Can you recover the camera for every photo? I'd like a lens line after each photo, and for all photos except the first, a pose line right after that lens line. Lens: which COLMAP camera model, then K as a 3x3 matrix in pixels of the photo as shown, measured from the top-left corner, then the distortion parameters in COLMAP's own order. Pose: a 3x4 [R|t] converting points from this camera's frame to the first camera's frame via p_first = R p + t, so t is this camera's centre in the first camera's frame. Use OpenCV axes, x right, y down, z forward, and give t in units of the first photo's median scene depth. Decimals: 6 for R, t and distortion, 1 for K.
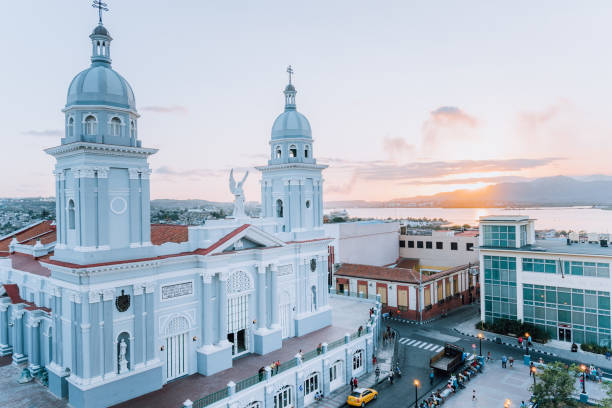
lens RADIAL K [[434.0, 0, 305.7], [0, 434.0, 202.9], [0, 0, 1]] dist [-0.004390, -0.002861]
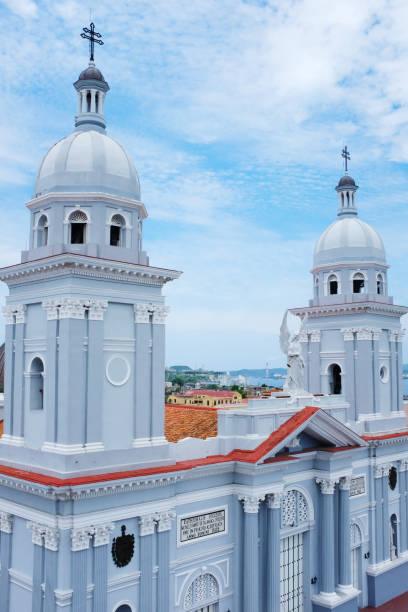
lens RADIAL K [[620.2, 0, 204.0], [0, 620.2, 306.0], [0, 0, 1]] dist [-0.058170, 0.005487]
pose [[0.996800, 0.011986, -0.079030, -0.233213], [-0.019813, 0.994889, -0.099009, 0.000783], [0.077439, 0.100258, 0.991943, 0.190239]]
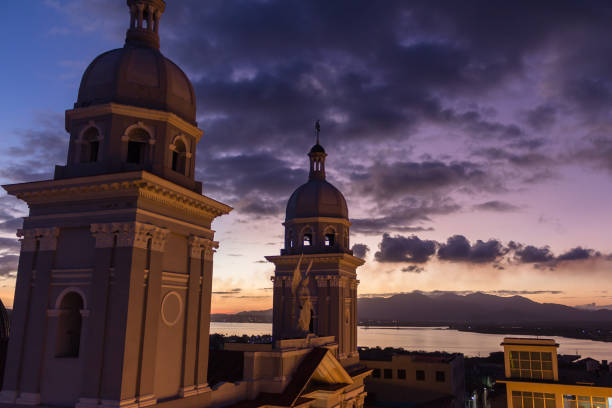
lens RADIAL K [[507.5, 0, 306.0], [0, 507.5, 204.0], [0, 0, 1]] dist [0.023983, 0.002559]
pose [[0.945631, 0.099470, 0.309659, -0.429744], [-0.030864, 0.975233, -0.219016, 0.011001], [-0.323775, 0.197551, 0.925280, 0.345522]]
